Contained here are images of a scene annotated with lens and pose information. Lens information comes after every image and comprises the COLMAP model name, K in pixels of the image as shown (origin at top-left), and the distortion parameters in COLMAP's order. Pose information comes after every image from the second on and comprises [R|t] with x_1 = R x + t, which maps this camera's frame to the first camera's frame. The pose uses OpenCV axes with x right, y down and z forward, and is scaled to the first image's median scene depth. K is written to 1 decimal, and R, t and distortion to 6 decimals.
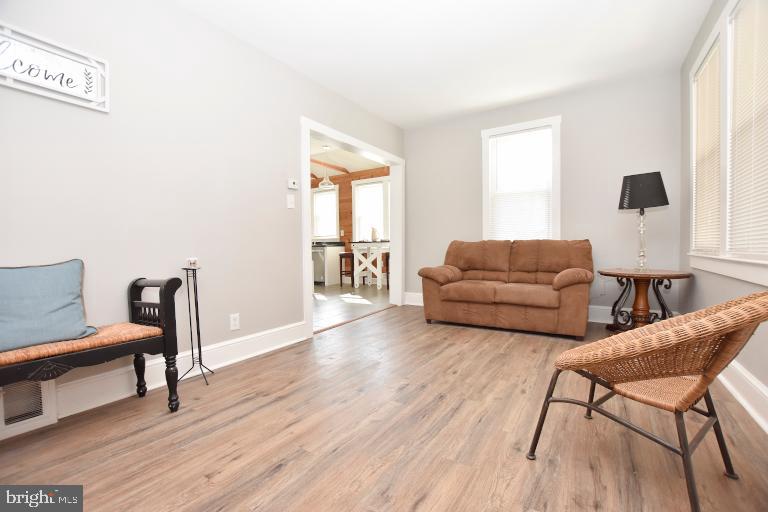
lens RADIAL K [[338.7, 0, 386.2], [0, 338.7, 255.7], [0, 0, 1]] dist [-0.036493, 0.007443]
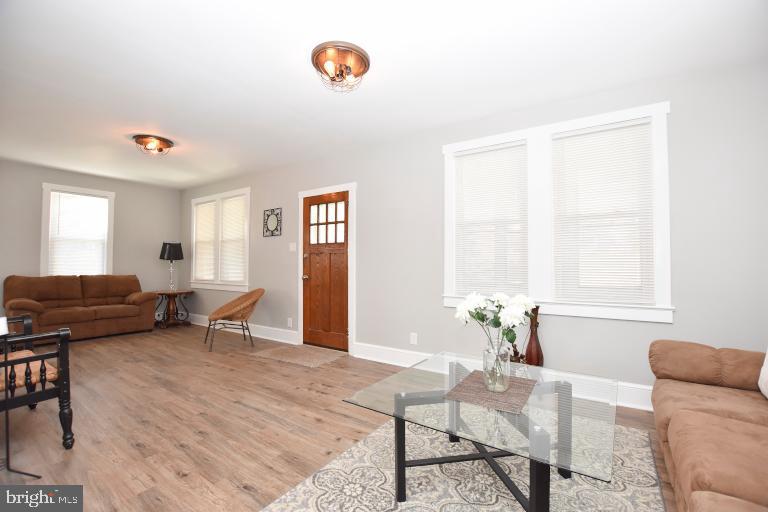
lens RADIAL K [[338.7, 0, 386.2], [0, 338.7, 255.7], [0, 0, 1]] dist [-0.036493, 0.007443]
pose [[0.020930, 0.039075, 0.999017, -1.890215], [0.026452, 0.998864, -0.039623, -0.081144], [-0.999431, 0.027255, 0.019873, -0.510737]]
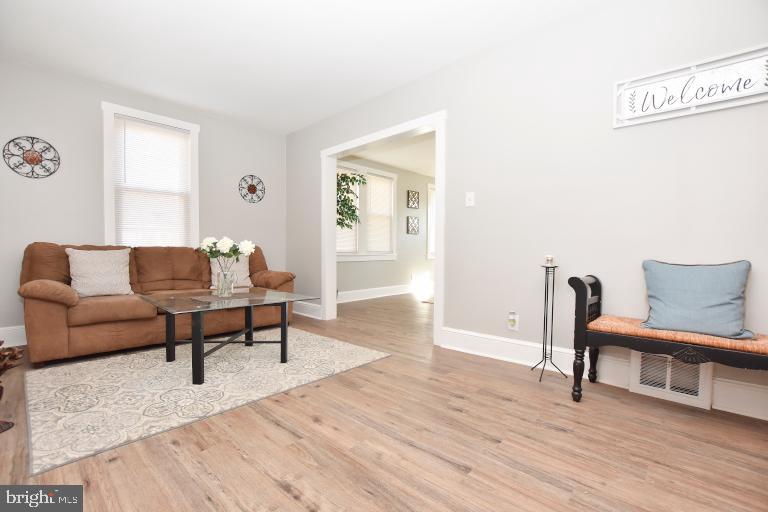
lens RADIAL K [[338.7, 0, 386.2], [0, 338.7, 255.7], [0, 0, 1]] dist [-0.036493, 0.007443]
pose [[-0.155668, 0.030791, -0.987329, 0.208958], [-0.030129, 0.998901, 0.035902, -0.007932], [0.987350, 0.035336, -0.154569, 0.085887]]
